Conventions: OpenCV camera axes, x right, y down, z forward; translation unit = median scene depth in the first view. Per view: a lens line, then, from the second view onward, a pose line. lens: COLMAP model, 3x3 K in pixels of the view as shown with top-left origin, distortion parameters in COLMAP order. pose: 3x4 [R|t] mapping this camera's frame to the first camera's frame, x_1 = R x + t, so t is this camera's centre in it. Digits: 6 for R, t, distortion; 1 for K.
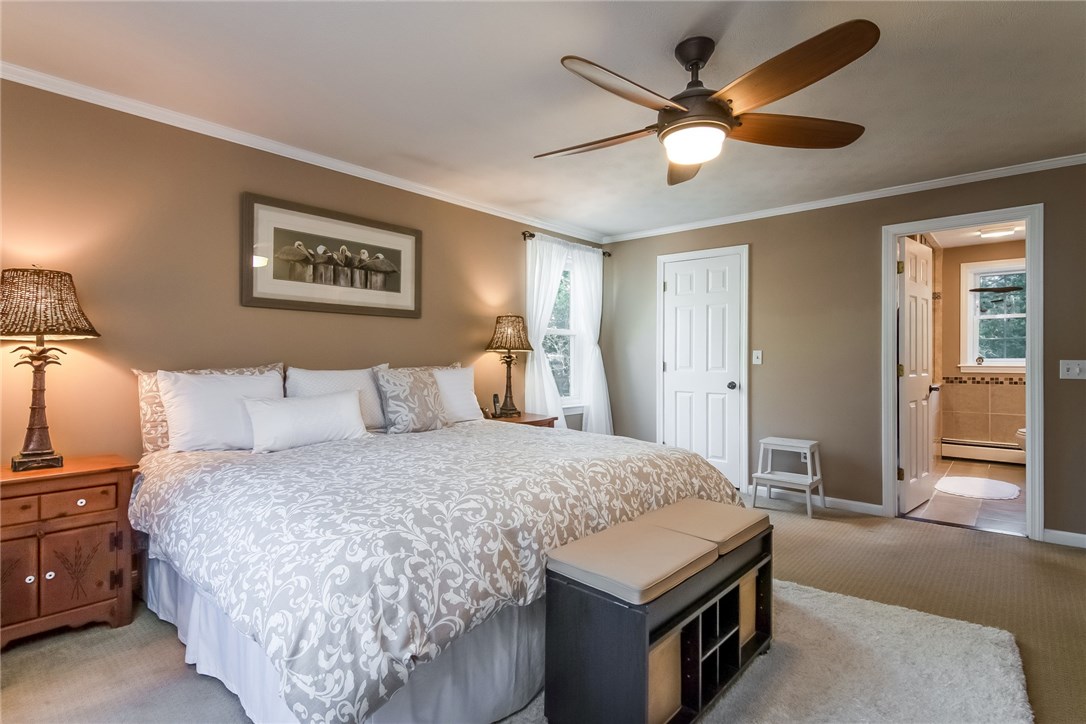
lens RADIAL K [[534.3, 0, 540.3], [0, 534.3, 353.0], [0, 0, 1]] dist [0.002473, -0.000016]
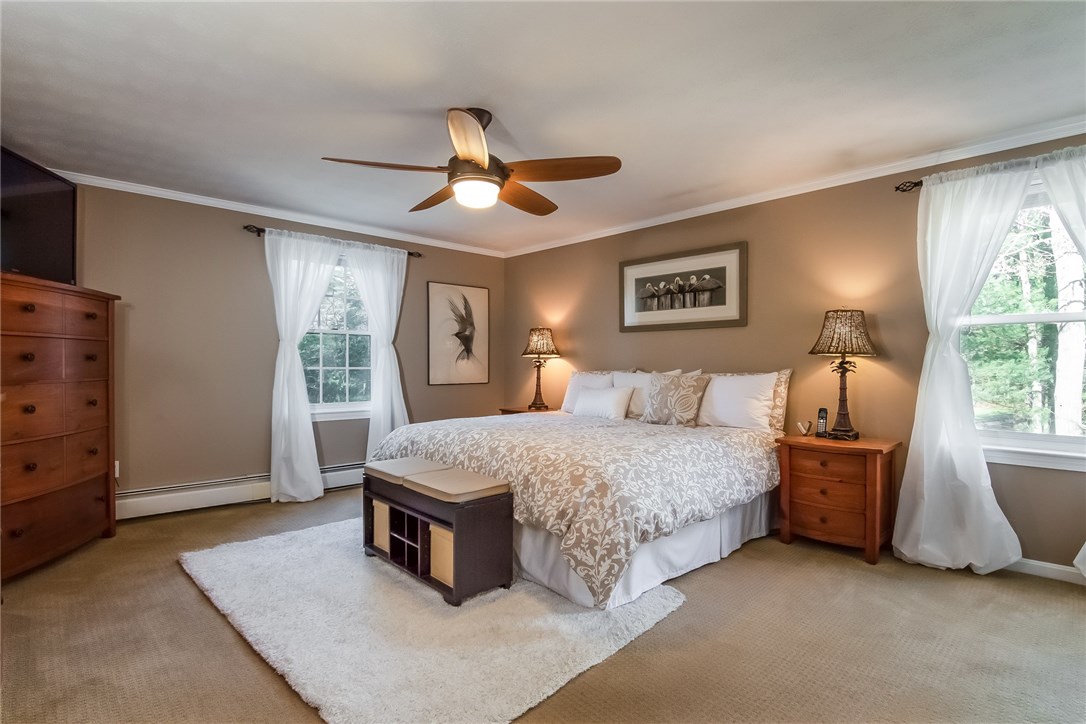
lens RADIAL K [[538.9, 0, 540.4], [0, 538.9, 370.2], [0, 0, 1]] dist [-0.001454, -0.000810]
pose [[-0.086417, 0.002565, -0.996256, 0.945744], [0.002777, 0.999993, 0.002333, 0.018703], [0.996255, -0.002565, -0.086424, 0.777450]]
